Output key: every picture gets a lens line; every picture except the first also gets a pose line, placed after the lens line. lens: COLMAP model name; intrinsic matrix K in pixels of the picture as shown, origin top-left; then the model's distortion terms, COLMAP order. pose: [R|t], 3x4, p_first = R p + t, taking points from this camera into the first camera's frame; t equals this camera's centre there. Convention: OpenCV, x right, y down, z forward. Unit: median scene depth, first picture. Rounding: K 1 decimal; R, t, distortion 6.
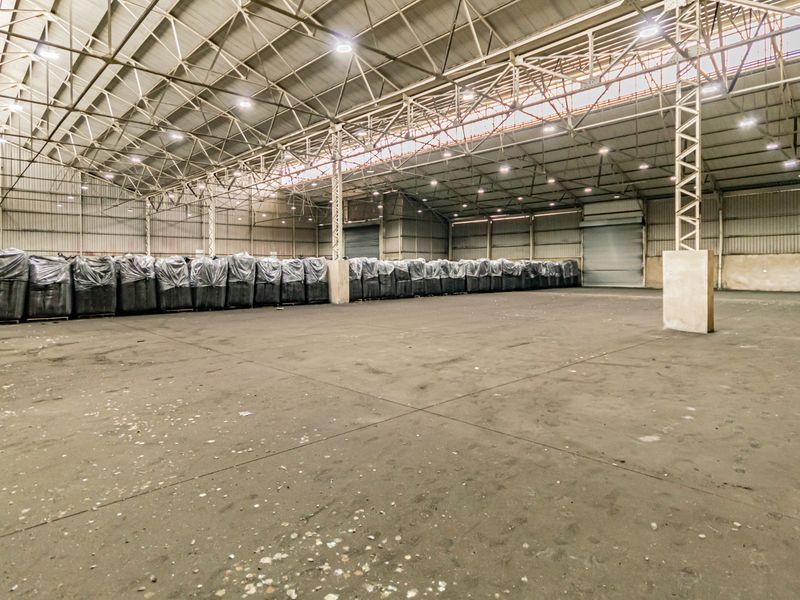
lens RADIAL K [[468.6, 0, 387.5], [0, 468.6, 282.8], [0, 0, 1]] dist [0.001622, 0.000224]
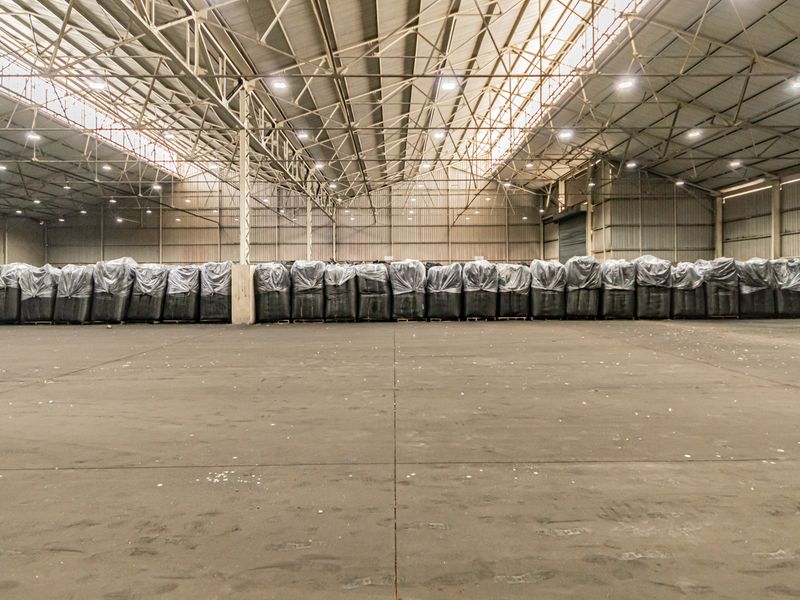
lens RADIAL K [[510.0, 0, 400.0], [0, 510.0, 300.0], [0, 0, 1]] dist [-0.005649, 0.000299]
pose [[0.745087, 0.027948, -0.666381, 0.444639], [-0.016317, 0.999586, 0.023679, -0.012325], [0.666767, -0.006769, 0.745235, 0.412129]]
